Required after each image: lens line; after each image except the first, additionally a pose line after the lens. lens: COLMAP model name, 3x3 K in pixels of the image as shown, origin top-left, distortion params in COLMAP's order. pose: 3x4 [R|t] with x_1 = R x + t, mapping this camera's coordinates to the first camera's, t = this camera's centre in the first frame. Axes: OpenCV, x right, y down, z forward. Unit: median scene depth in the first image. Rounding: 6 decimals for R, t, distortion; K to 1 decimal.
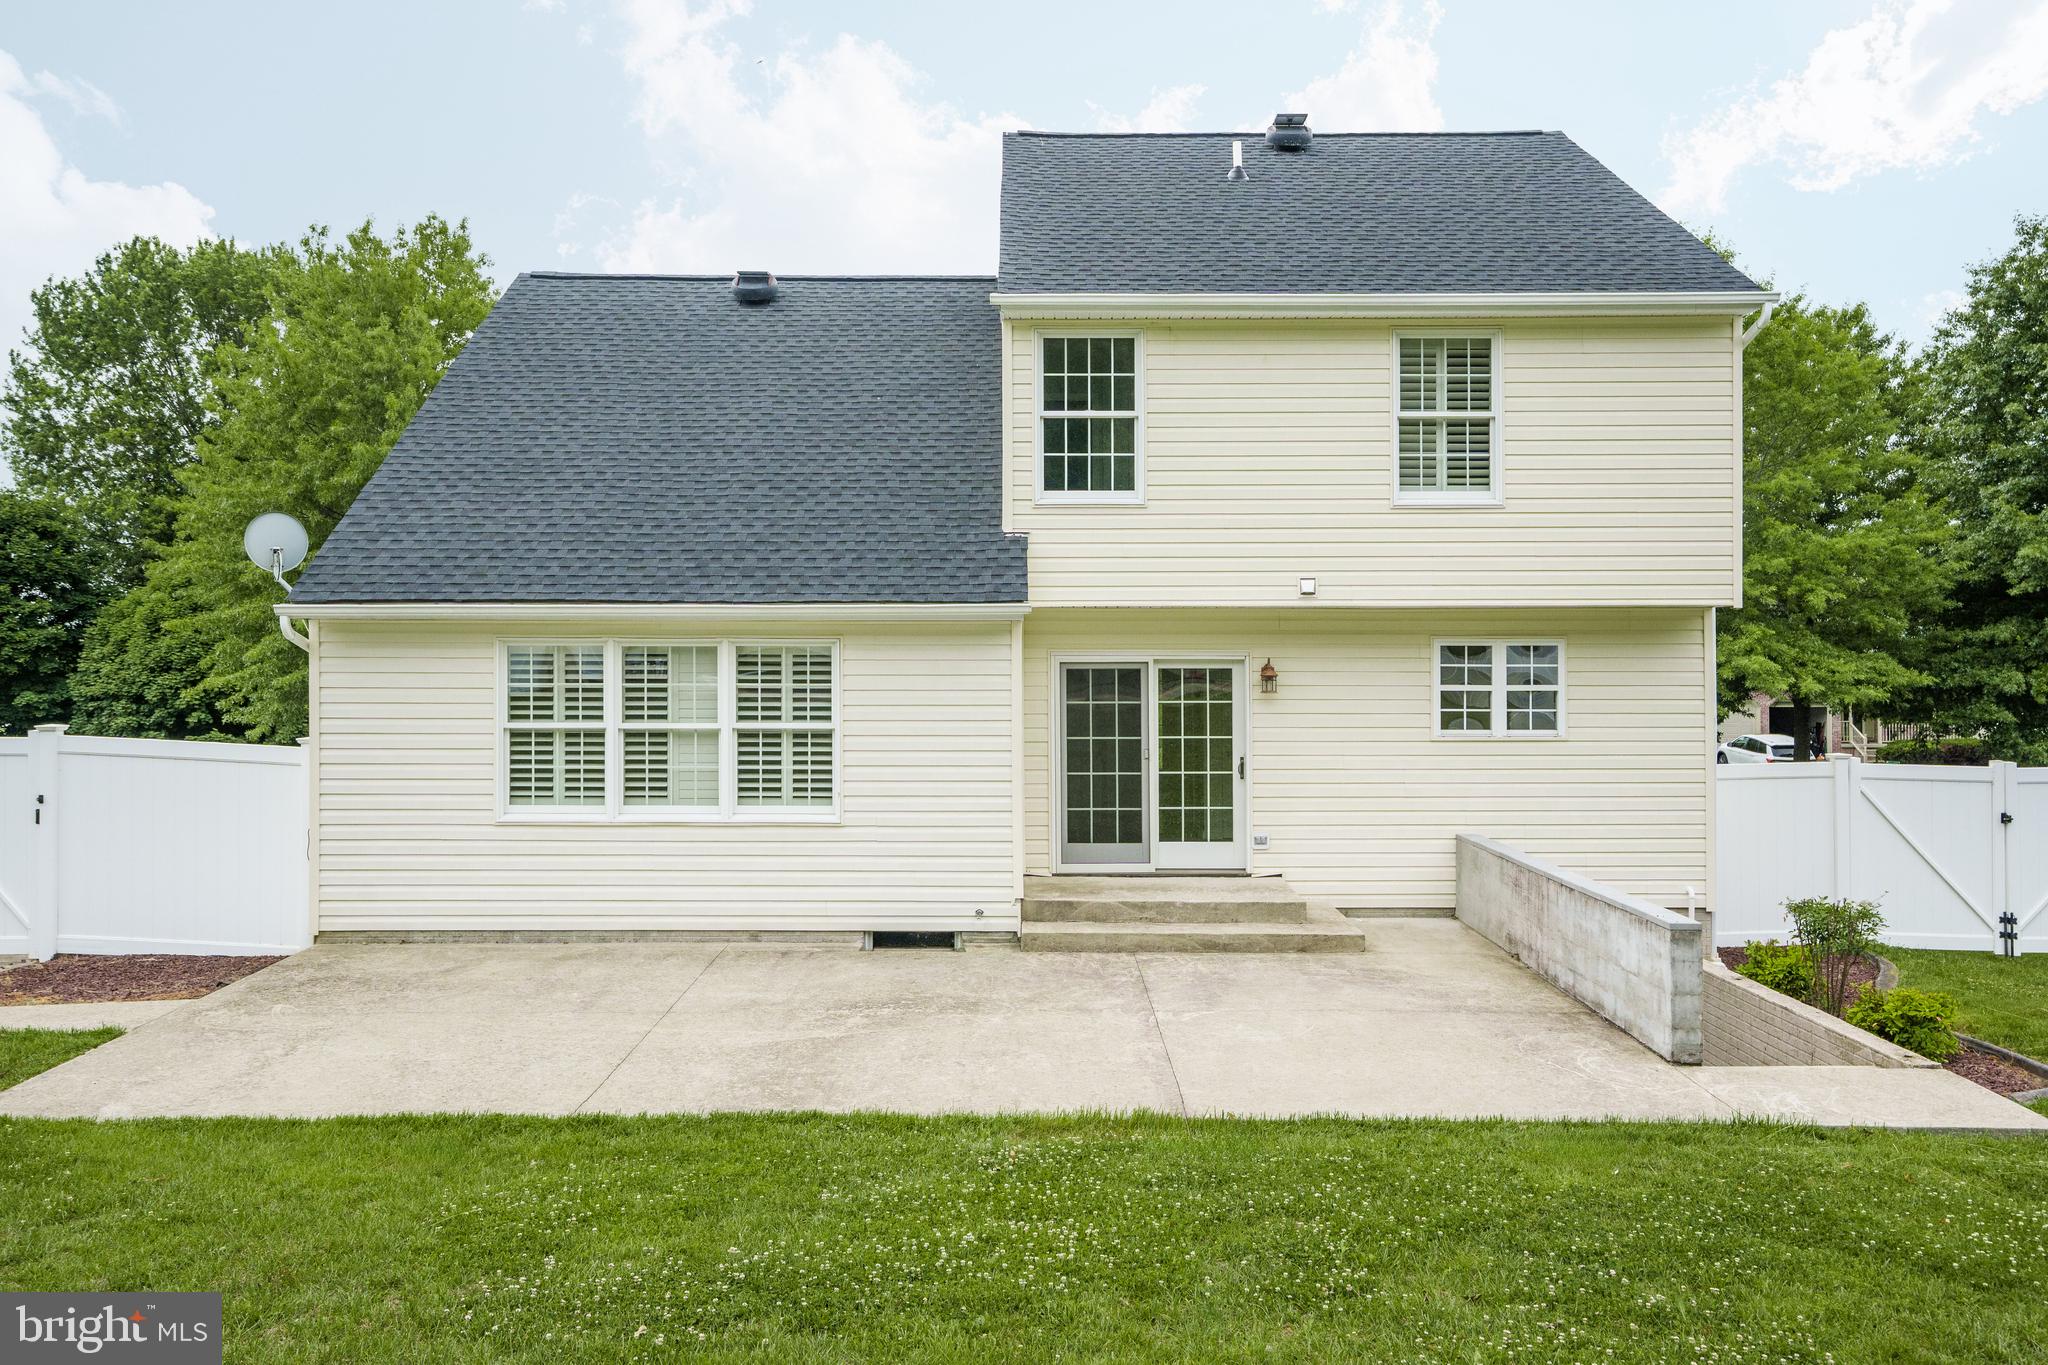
lens RADIAL K [[1617.6, 0, 1009.0], [0, 1617.6, 650.6], [0, 0, 1]] dist [-0.002942, 0.061933]
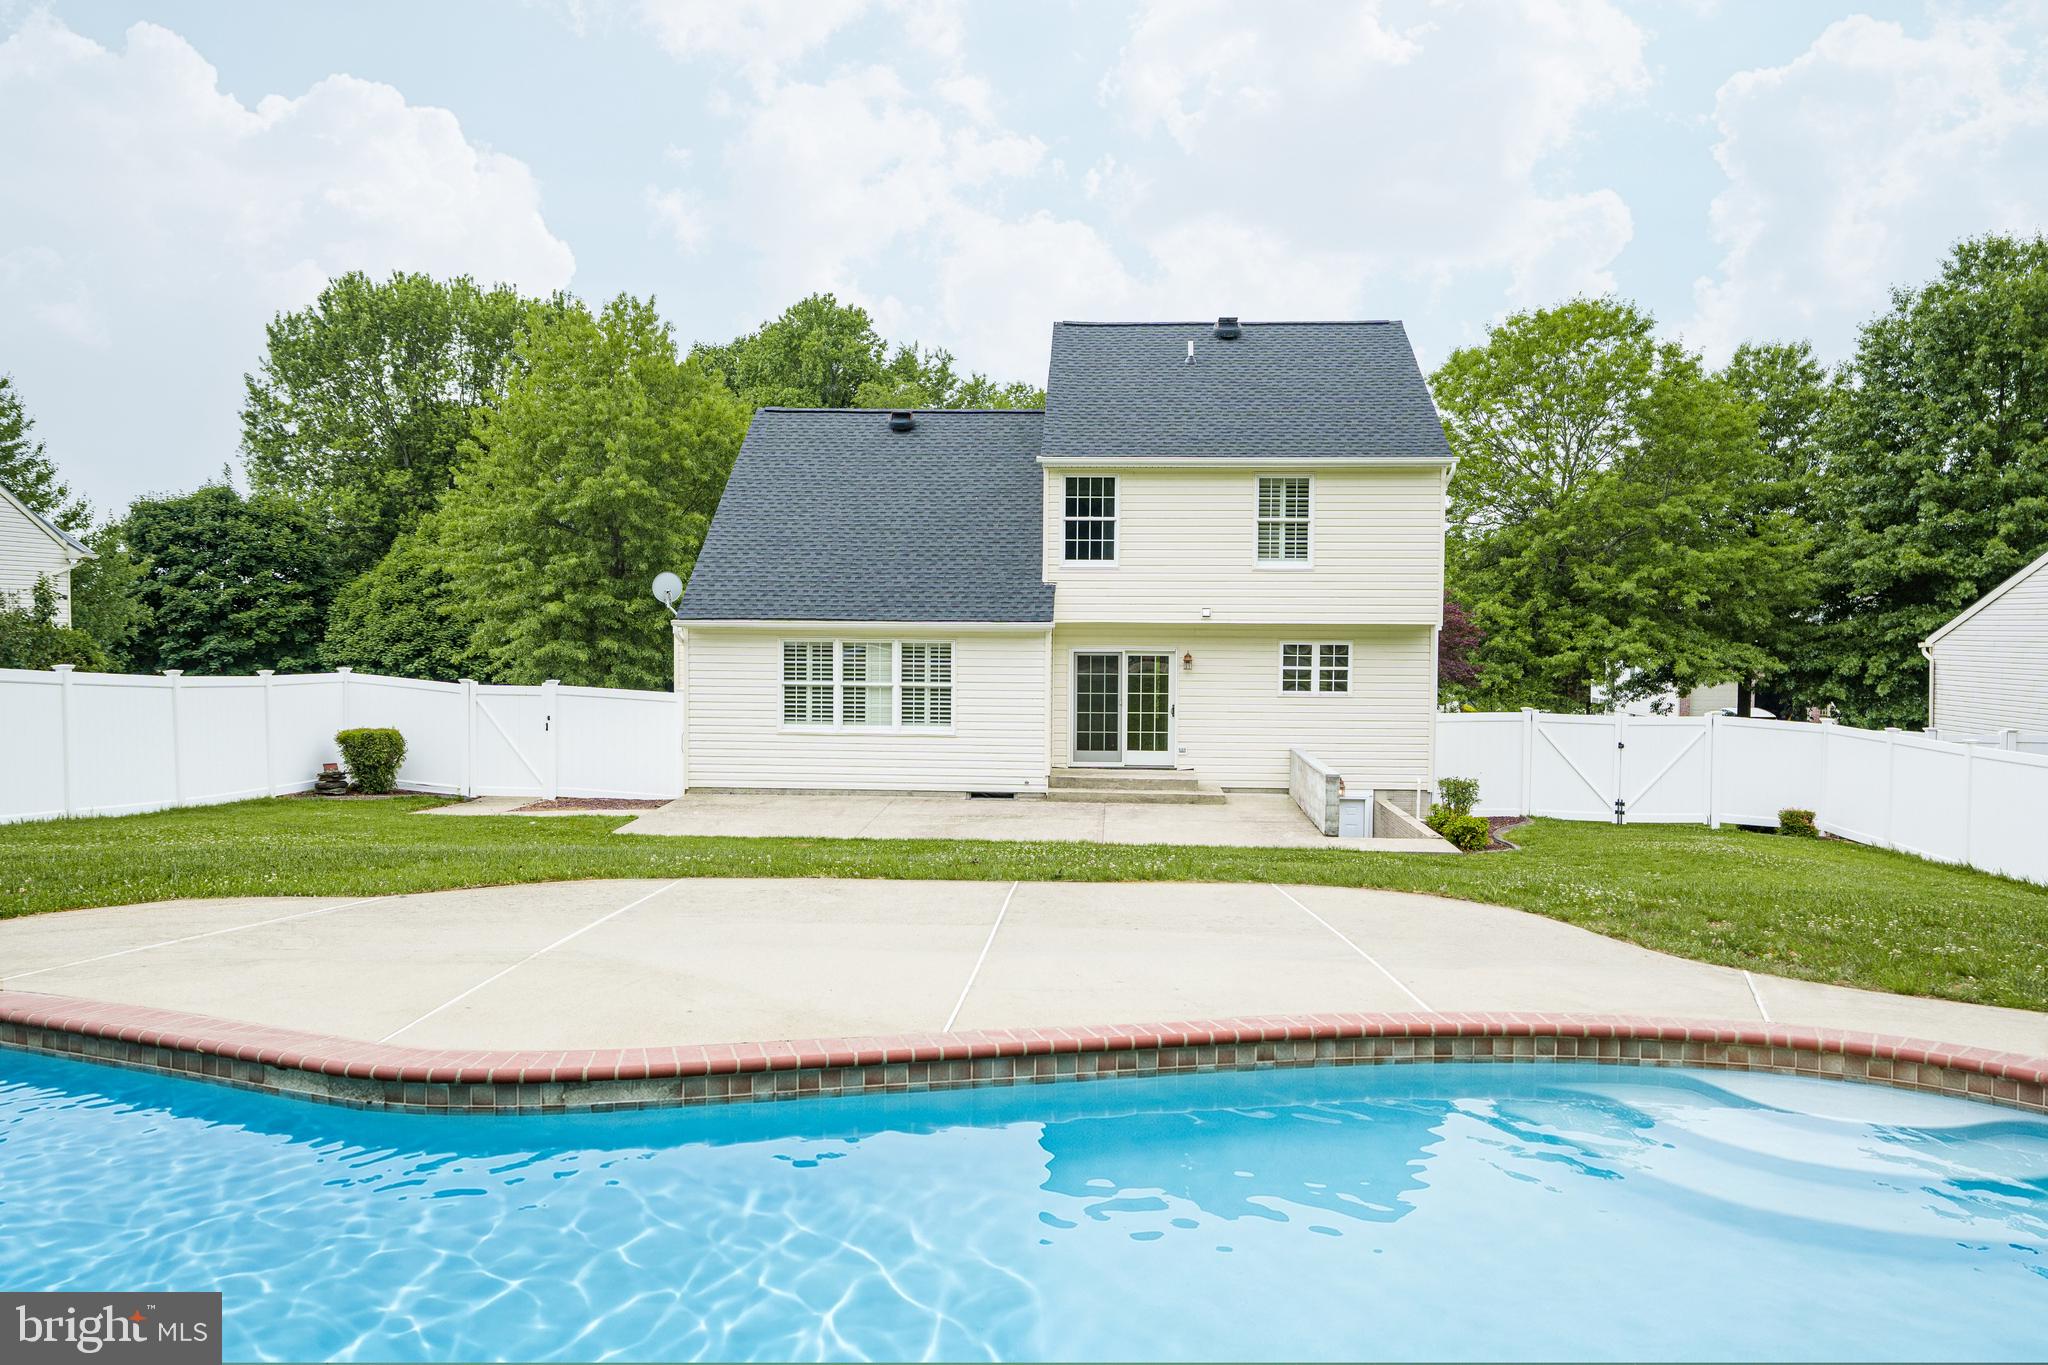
lens RADIAL K [[1670.6, 0, 1001.3], [0, 1670.6, 708.5], [0, 0, 1]] dist [0.016104, 0.001497]
pose [[0.998093, 0.011421, -0.060654, 0.066826], [-0.008222, 0.998574, 0.052740, -0.028689], [0.061170, -0.052141, 0.996765, -0.924188]]
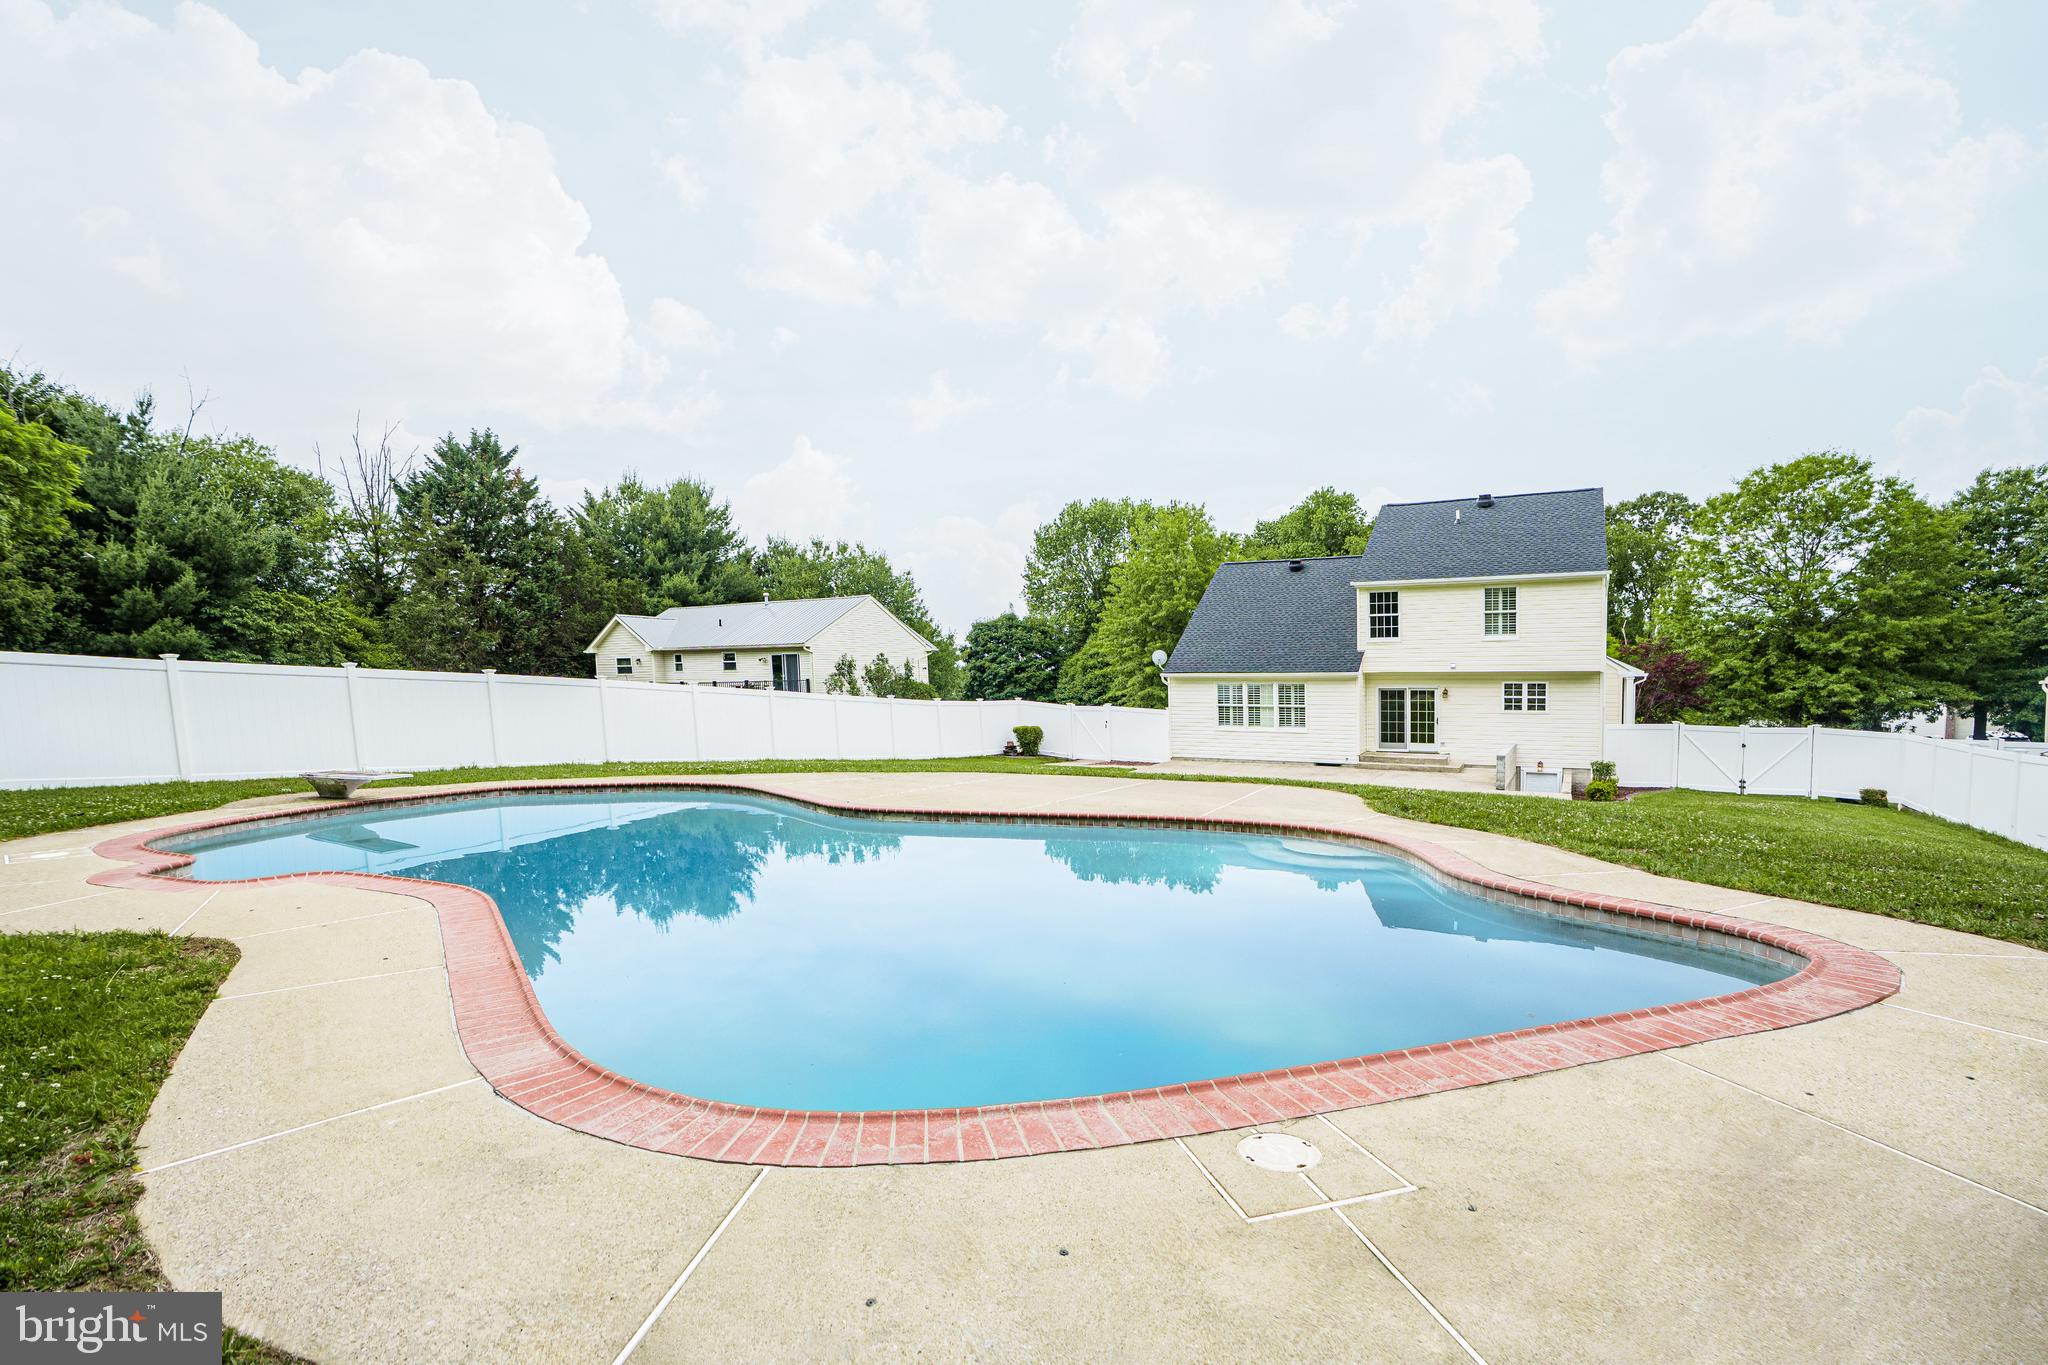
lens RADIAL K [[954.5, 0, 1005.8], [0, 954.5, 707.0], [0, 0, 1]] dist [-0.047144, 0.000557]
pose [[0.862941, 0.010987, -0.505186, 0.367121], [0.006255, 0.999455, 0.032421, -0.023106], [0.505267, -0.031137, 0.862401, -1.109853]]
